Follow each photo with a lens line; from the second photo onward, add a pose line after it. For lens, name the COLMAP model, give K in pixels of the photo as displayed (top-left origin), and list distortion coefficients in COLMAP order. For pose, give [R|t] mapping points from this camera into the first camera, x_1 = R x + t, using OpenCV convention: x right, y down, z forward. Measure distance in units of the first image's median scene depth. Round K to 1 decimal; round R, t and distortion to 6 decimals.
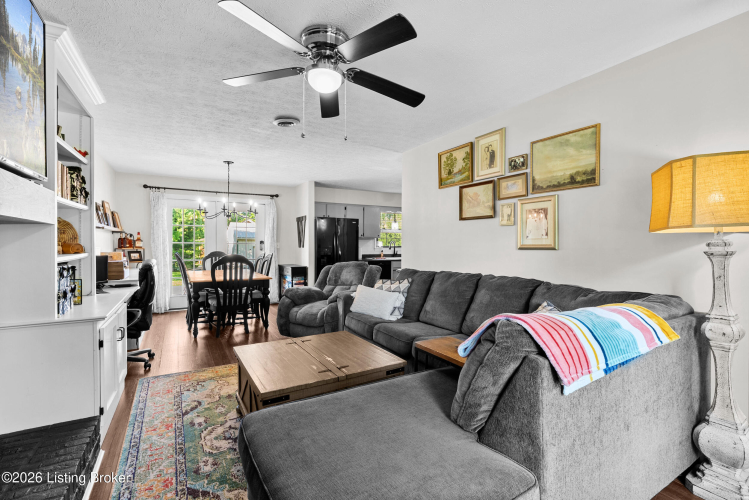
lens RADIAL K [[342.0, 0, 373.1], [0, 342.0, 245.7], [0, 0, 1]] dist [-0.005545, 0.003218]
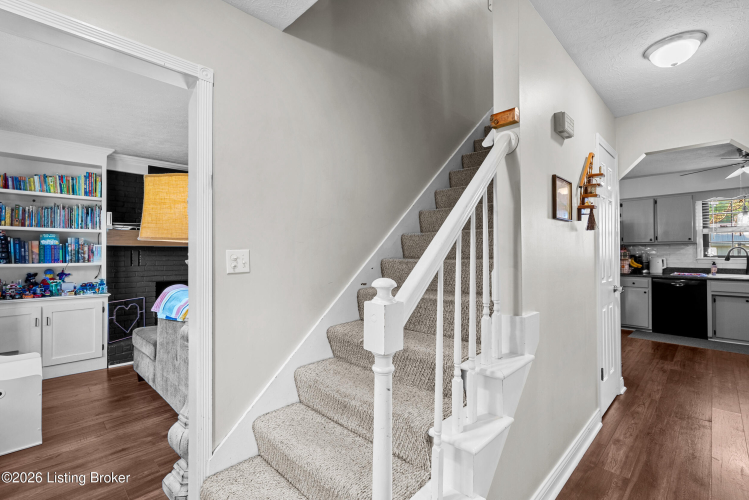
lens RADIAL K [[342.0, 0, 378.1], [0, 342.0, 250.5], [0, 0, 1]] dist [-0.005545, 0.003218]
pose [[0.269286, -0.011204, -0.962995, 0.781889], [0.000586, 0.999934, -0.011470, -0.001170], [0.963060, 0.002524, 0.269275, 0.434971]]
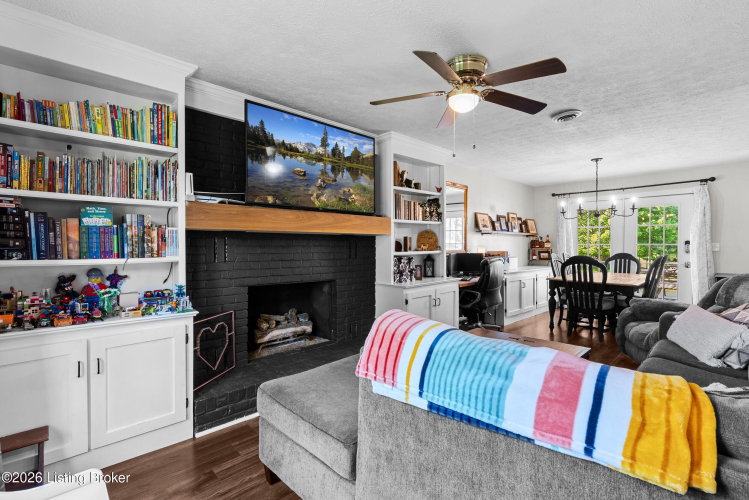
lens RADIAL K [[342.0, 0, 378.6], [0, 342.0, 248.7], [0, 0, 1]] dist [-0.005545, 0.003218]
pose [[0.246306, 0.007450, -0.969163, 0.368473], [-0.003340, 0.999971, 0.006838, 0.001269], [0.969186, 0.001552, 0.246324, 0.179808]]
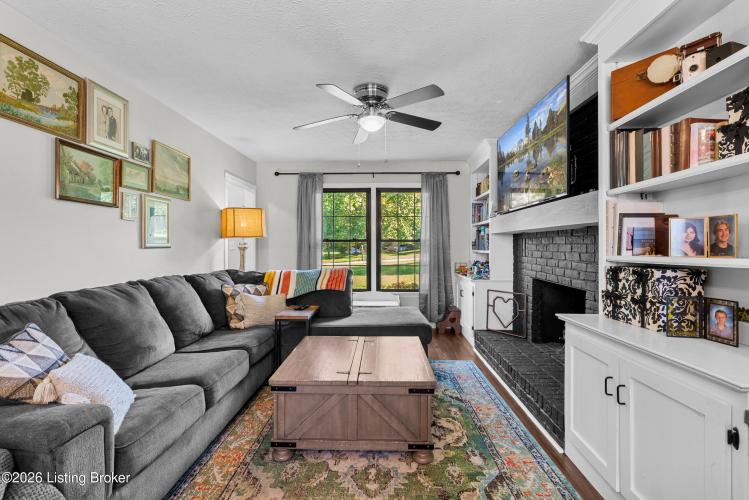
lens RADIAL K [[342.0, 0, 375.9], [0, 342.0, 246.5], [0, 0, 1]] dist [-0.005545, 0.003218]
pose [[-0.853841, -0.002053, 0.520529, -0.363358], [-0.000112, 0.999993, 0.003760, 0.001189], [-0.520533, 0.003152, -0.853835, 0.907548]]
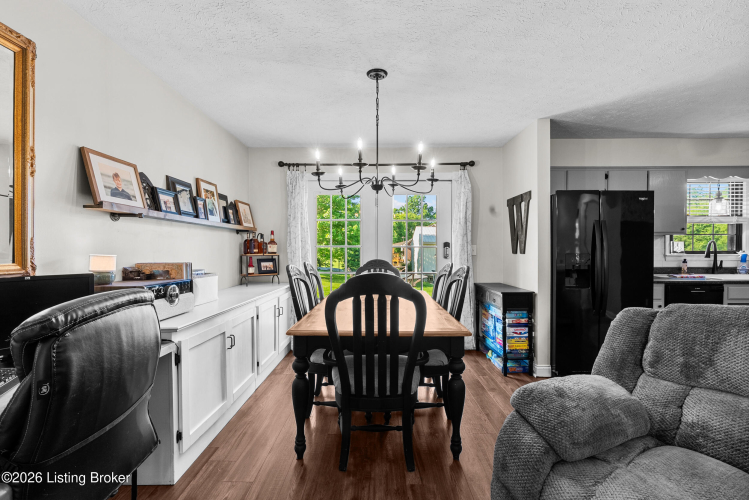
lens RADIAL K [[342.0, 0, 377.8], [0, 342.0, 250.7], [0, 0, 1]] dist [-0.005545, 0.003218]
pose [[0.868349, -0.002559, -0.495947, -0.194799], [0.002145, 0.999997, -0.001405, 0.001470], [0.495949, 0.000156, 0.868352, 0.611819]]
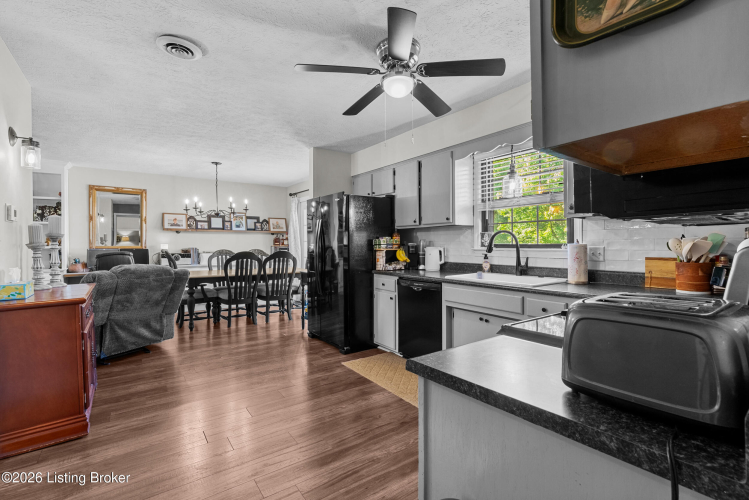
lens RADIAL K [[342.0, 0, 373.7], [0, 342.0, 247.6], [0, 0, 1]] dist [-0.005545, 0.003218]
pose [[0.104324, 0.004635, -0.994533, 0.696959], [-0.006267, 0.999972, 0.004003, 0.007609], [0.994524, 0.005815, 0.104350, 1.425062]]
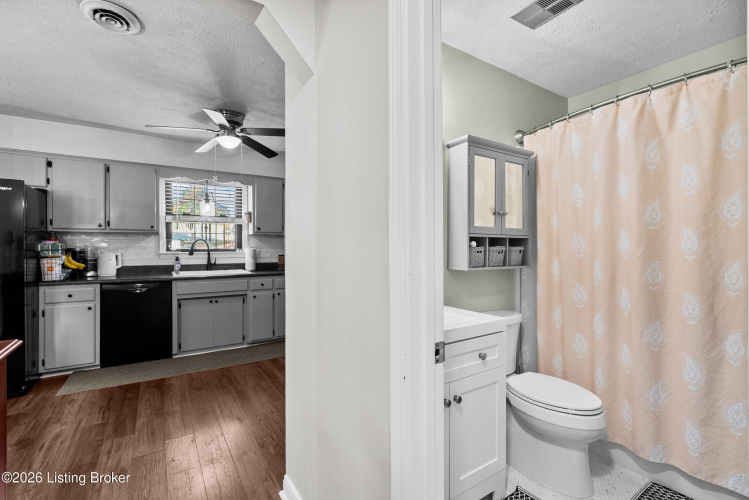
lens RADIAL K [[342.0, 0, 375.9], [0, 342.0, 247.3], [0, 0, 1]] dist [-0.005545, 0.003218]
pose [[0.998326, -0.005620, 0.057559, 0.494365], [0.006155, 0.999939, -0.009129, 0.008855], [-0.057504, 0.009468, 0.998300, 0.833069]]
